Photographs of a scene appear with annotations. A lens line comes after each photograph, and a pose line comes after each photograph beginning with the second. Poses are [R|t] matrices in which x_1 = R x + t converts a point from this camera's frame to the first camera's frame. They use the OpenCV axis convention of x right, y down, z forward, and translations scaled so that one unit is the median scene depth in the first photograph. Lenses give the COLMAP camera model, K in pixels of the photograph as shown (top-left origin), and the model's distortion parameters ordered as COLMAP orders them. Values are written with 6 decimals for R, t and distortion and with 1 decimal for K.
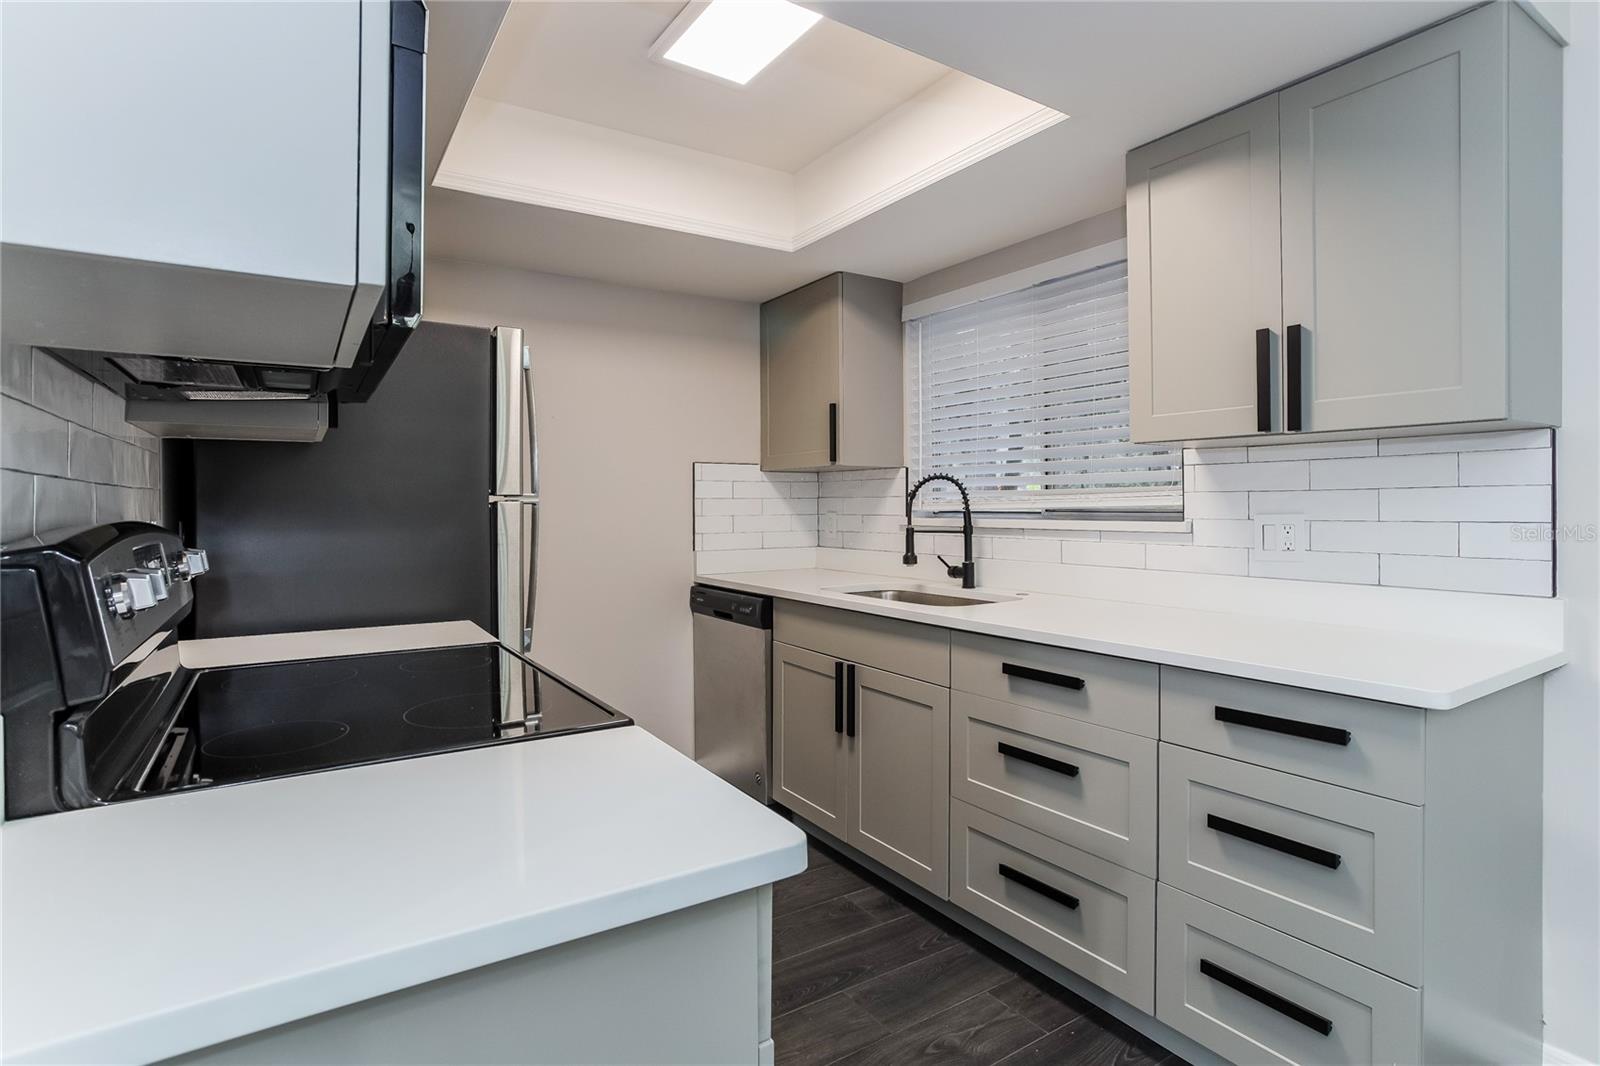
lens RADIAL K [[793.4, 0, 797.8], [0, 793.4, 508.7], [0, 0, 1]] dist [-0.056641, 0.033473]
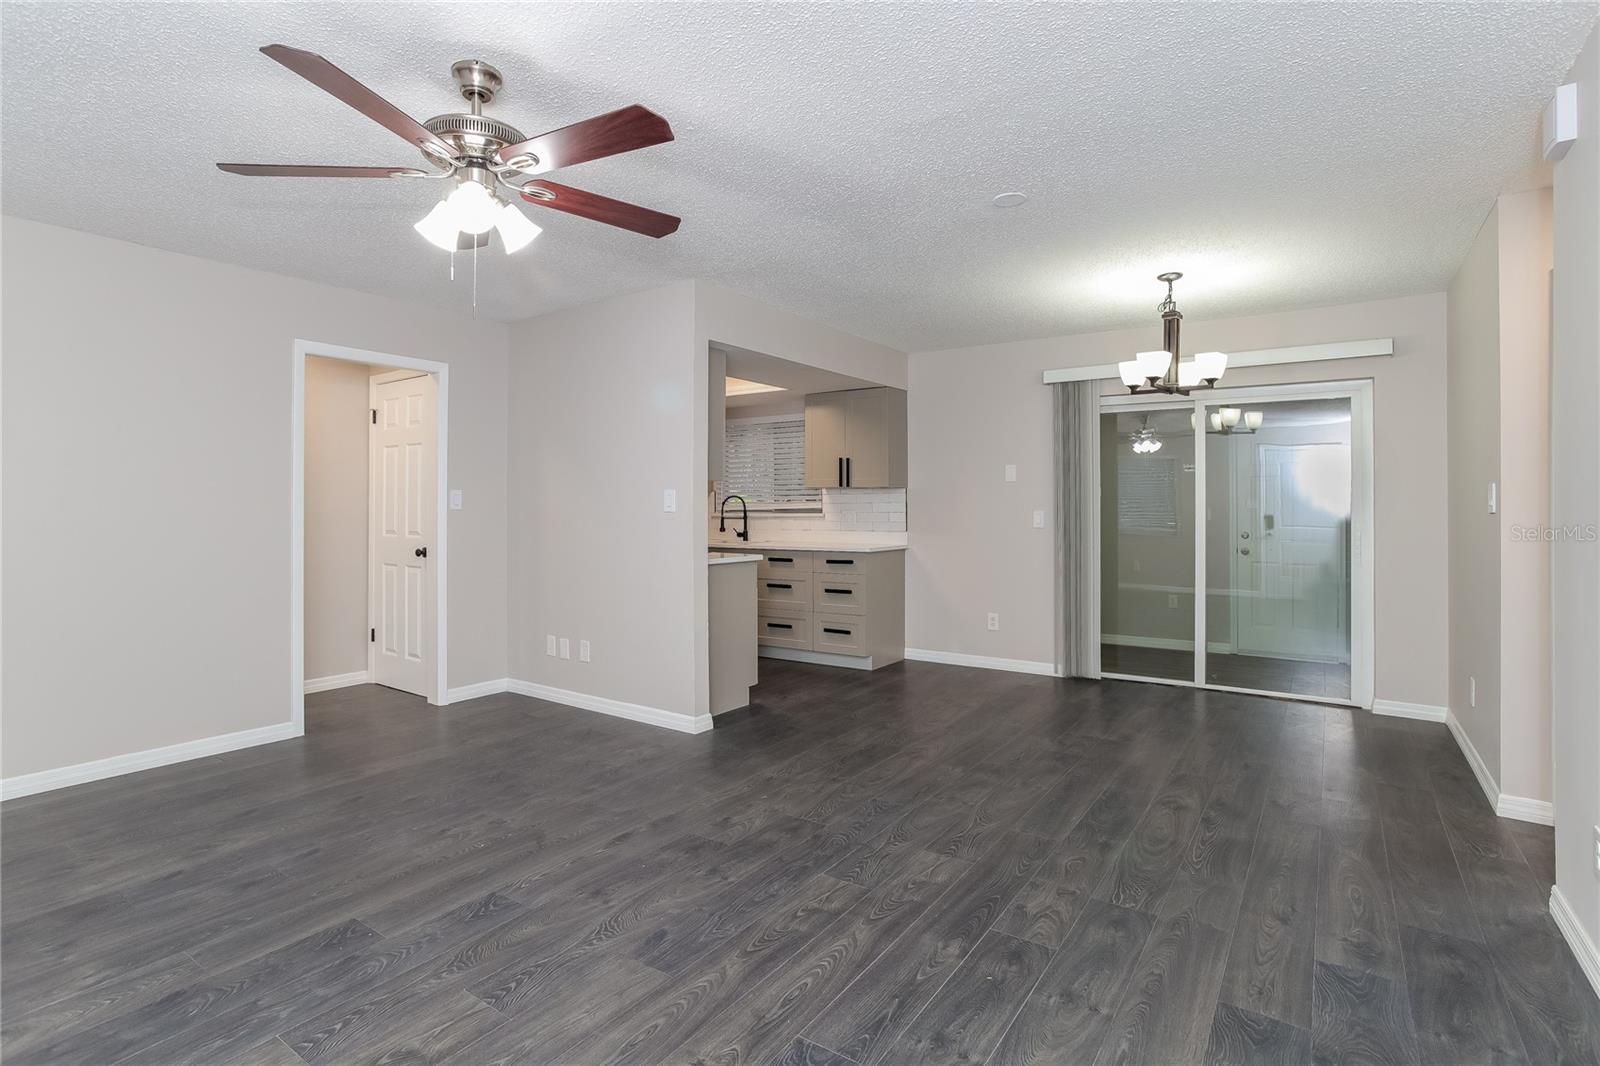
lens RADIAL K [[796.8, 0, 772.9], [0, 796.8, 507.2], [0, 0, 1]] dist [-0.057253, 0.033754]
pose [[0.938270, 0.001118, 0.345903, -0.688315], [0.000853, 0.999984, -0.005549, 0.009739], [-0.345904, 0.005501, 0.938254, -1.671351]]
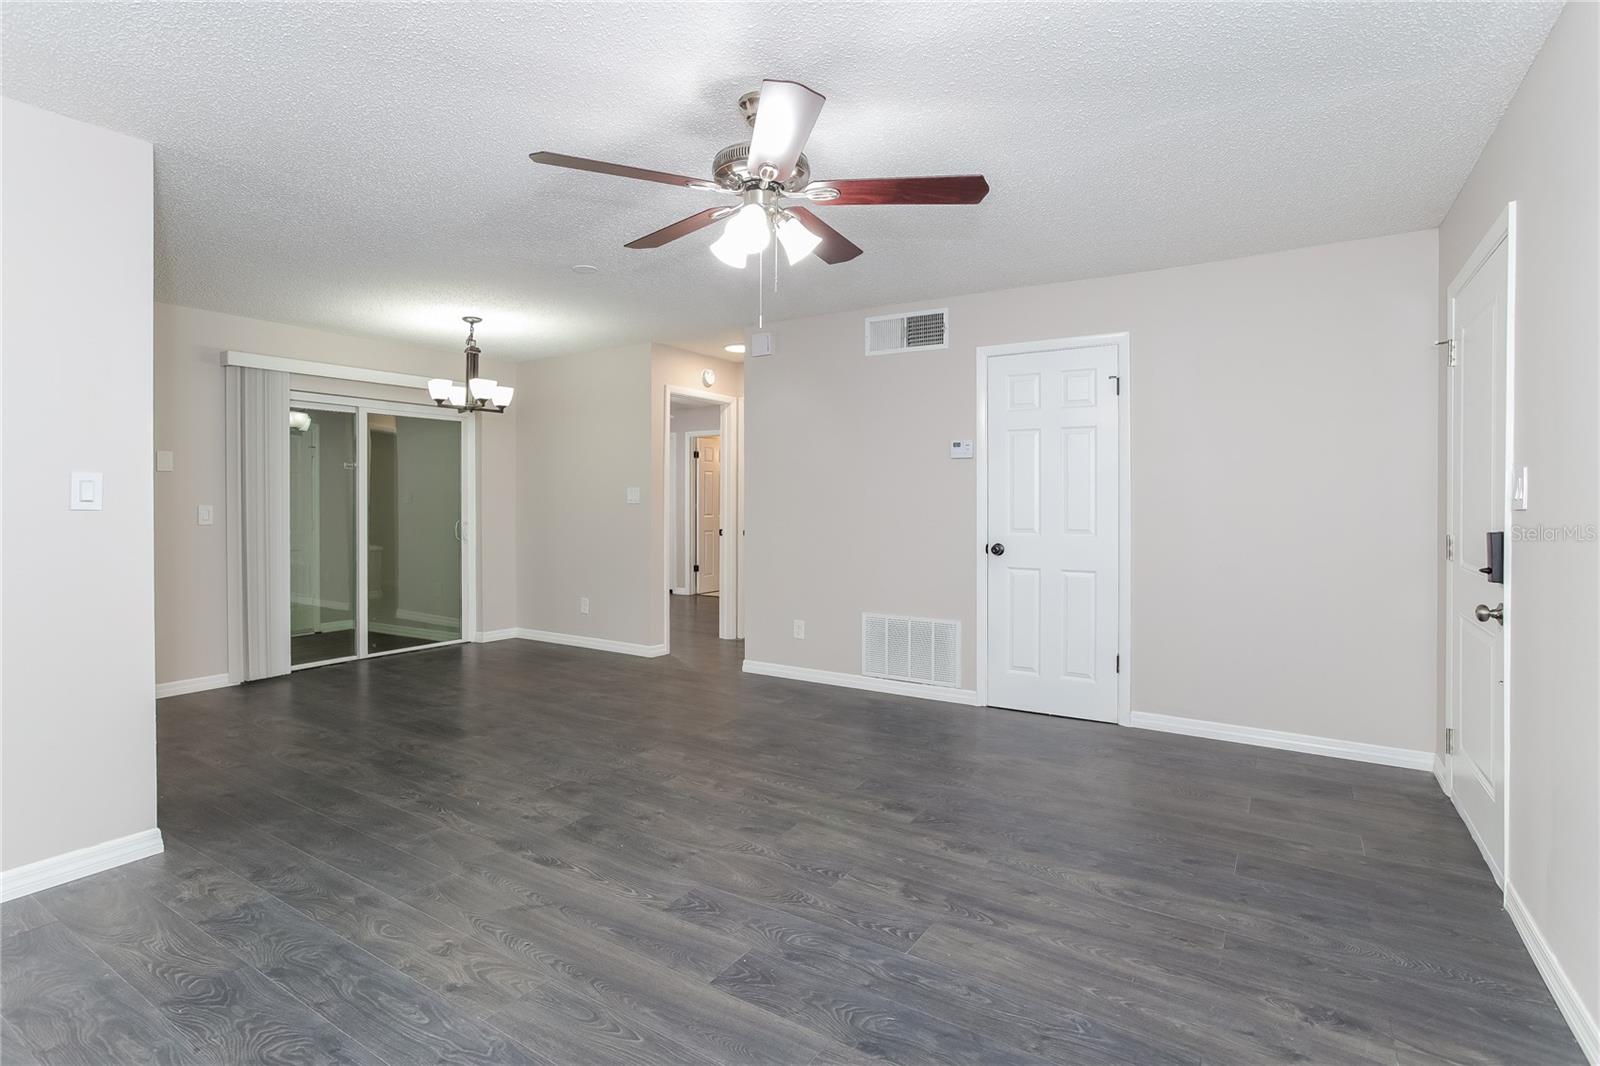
lens RADIAL K [[793.4, 0, 797.8], [0, 793.4, 508.7], [0, 0, 1]] dist [-0.056641, 0.033473]
pose [[-0.401382, -0.006590, 0.915887, -1.626365], [0.004875, 0.999945, 0.009331, 0.006031], [-0.915898, 0.008210, -0.401328, -0.343474]]
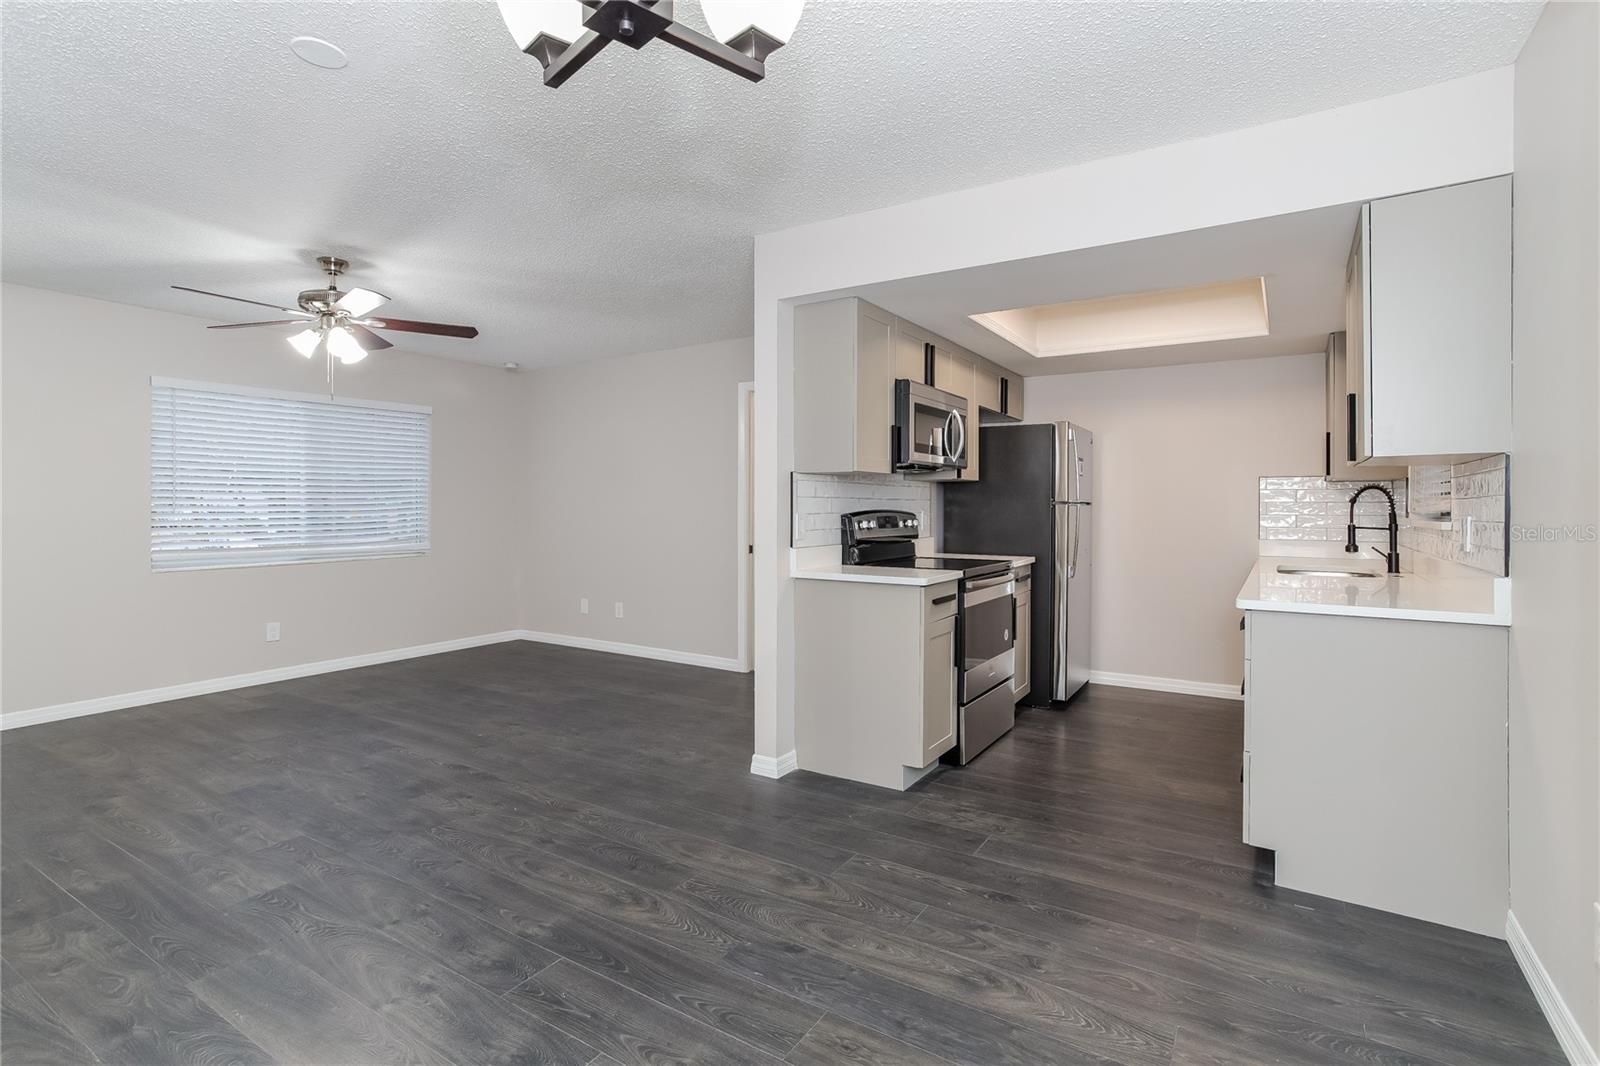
lens RADIAL K [[744.1, 0, 789.0], [0, 744.1, 504.9], [0, 0, 1]] dist [-0.034643, 0.024440]
pose [[0.410258, 0.002061, -0.911967, 1.077205], [-0.006843, 0.999976, -0.000819, -0.002952], [0.911944, 0.006577, 0.410262, -0.466215]]
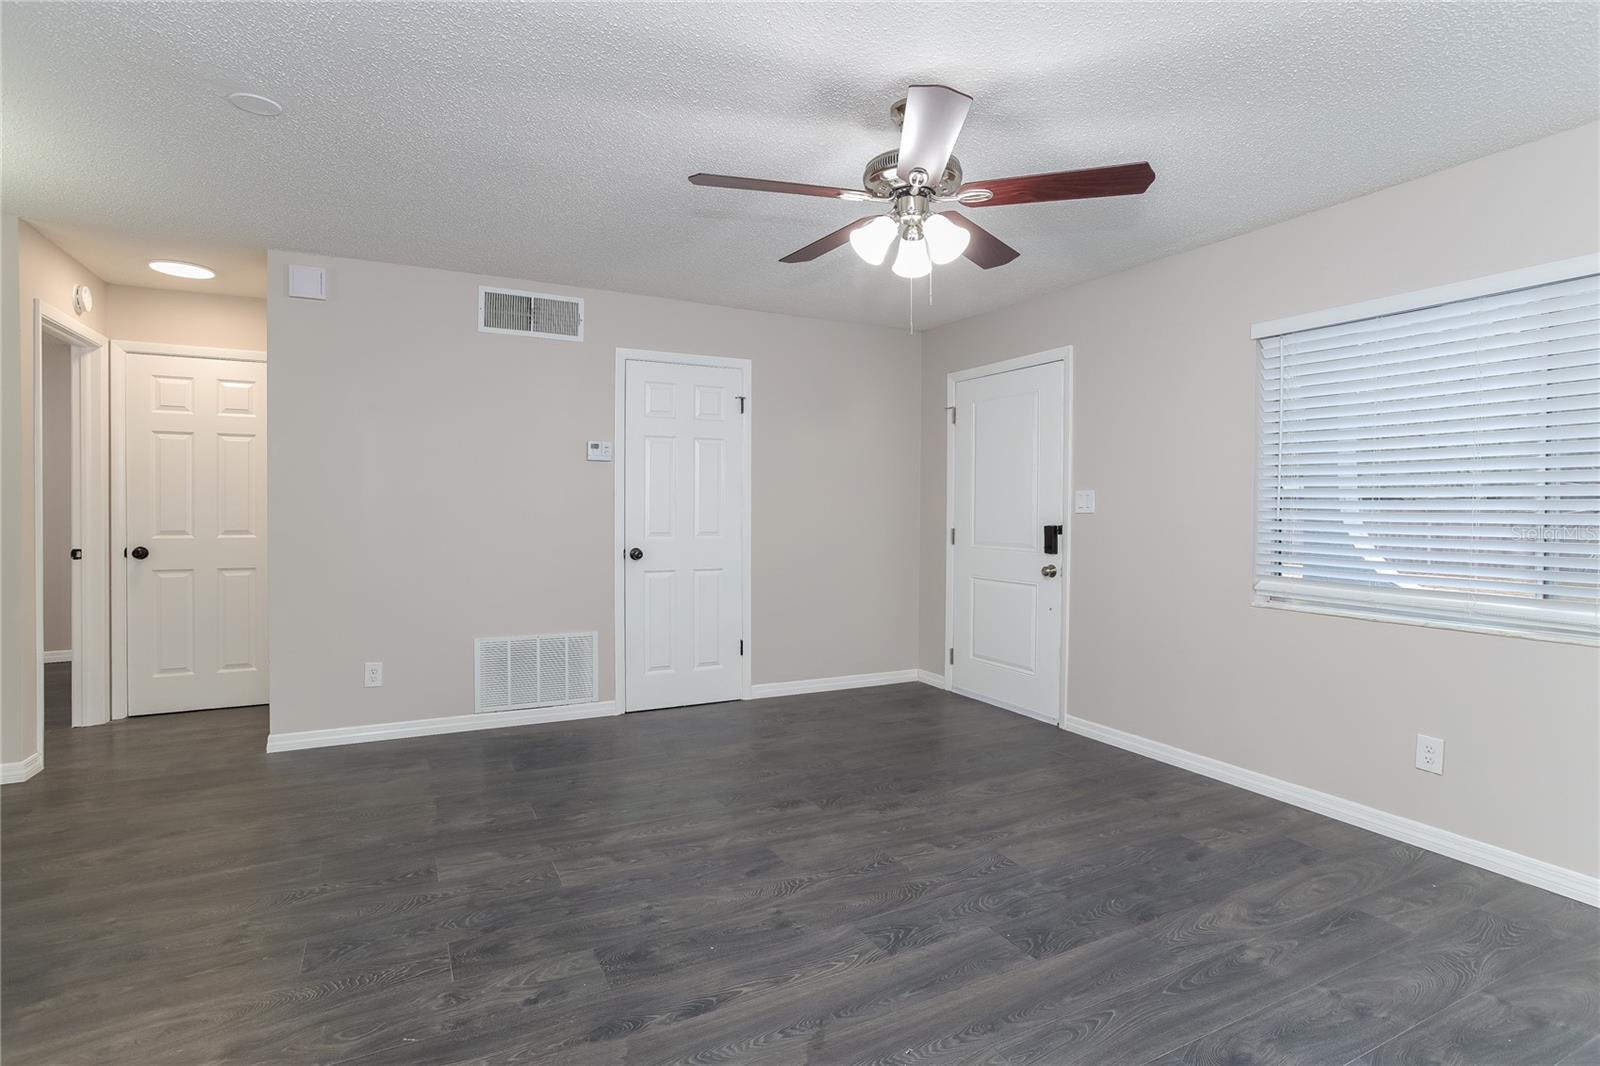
lens RADIAL K [[793.4, 0, 797.8], [0, 793.4, 508.7], [0, 0, 1]] dist [-0.056641, 0.033473]
pose [[-0.995131, -0.003632, 0.098491, -0.657942], [-0.003110, 0.999980, 0.005449, 0.003954], [-0.098509, 0.005116, -0.995123, 0.308272]]
